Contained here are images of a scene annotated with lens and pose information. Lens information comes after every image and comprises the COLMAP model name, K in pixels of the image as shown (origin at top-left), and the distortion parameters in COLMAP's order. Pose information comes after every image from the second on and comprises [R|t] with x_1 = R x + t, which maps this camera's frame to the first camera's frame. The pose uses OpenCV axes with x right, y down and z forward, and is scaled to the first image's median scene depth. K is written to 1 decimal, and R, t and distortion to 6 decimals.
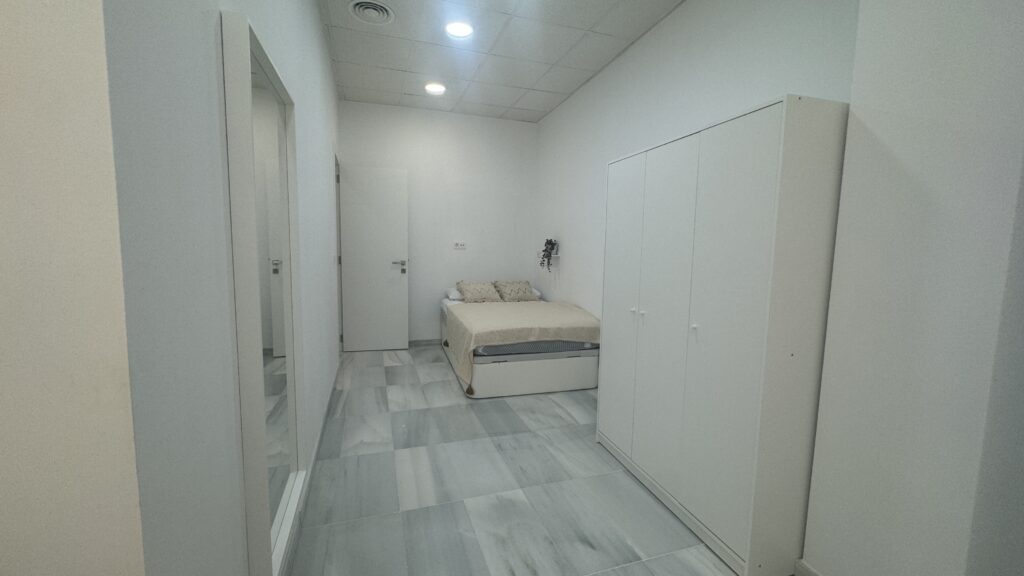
lens RADIAL K [[409.1, 0, 513.1], [0, 409.1, 287.0], [0, 0, 1]] dist [0.000704, 0.000394]
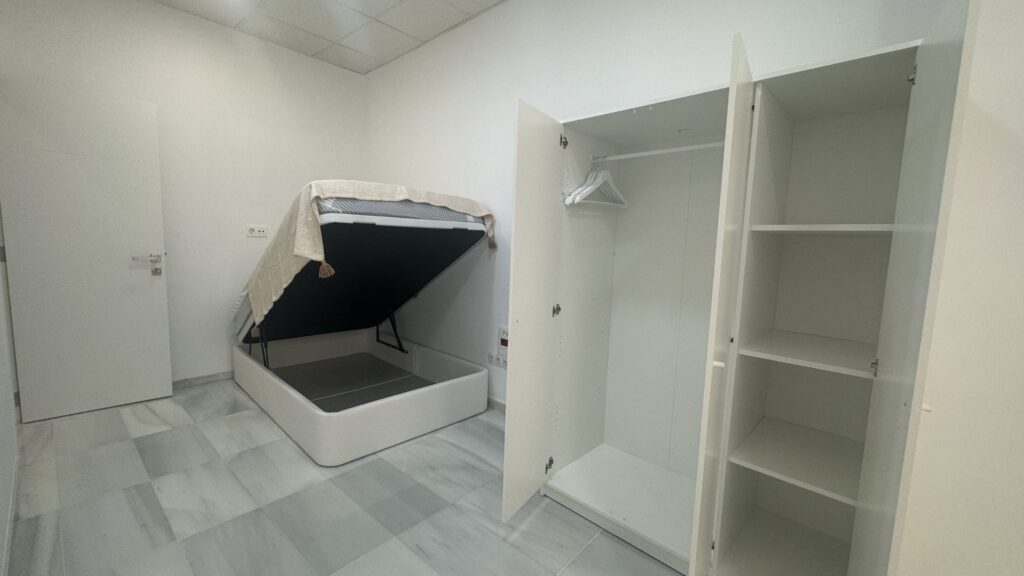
lens RADIAL K [[409.1, 0, 513.2], [0, 409.1, 287.0], [0, 0, 1]] dist [0.000704, 0.000394]
pose [[0.867509, -0.045201, 0.495363, -0.125837], [0.032853, 0.998895, 0.033613, -0.021913], [-0.496335, -0.012885, 0.868035, 0.234785]]
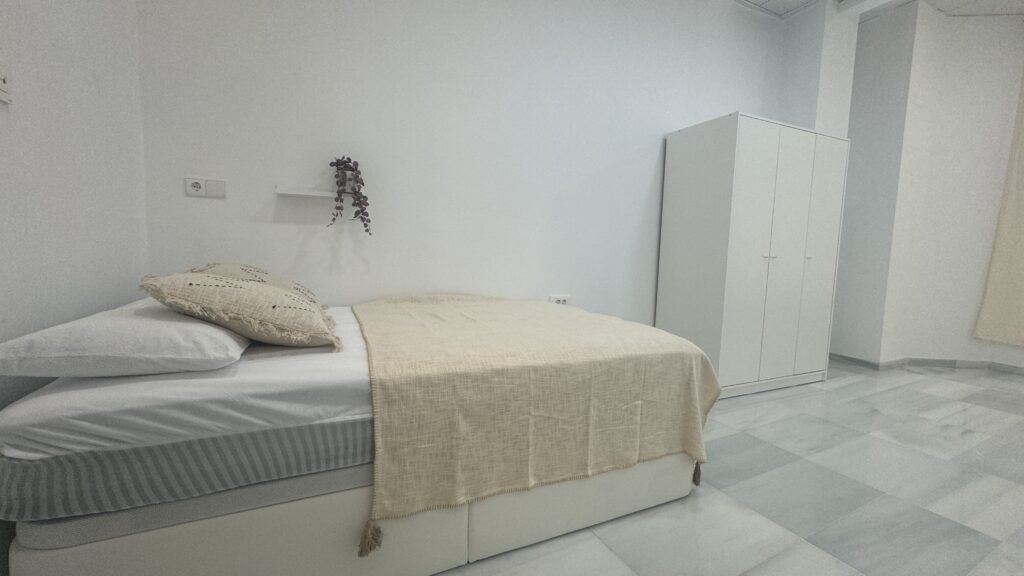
lens RADIAL K [[409.1, 0, 514.8], [0, 409.1, 286.0], [0, 0, 1]] dist [0.000704, 0.000394]
pose [[-0.151321, -0.099815, 0.983432, -0.412869], [0.068512, 0.991437, 0.111170, -0.021319], [-0.986108, 0.084199, -0.143186, 1.008342]]
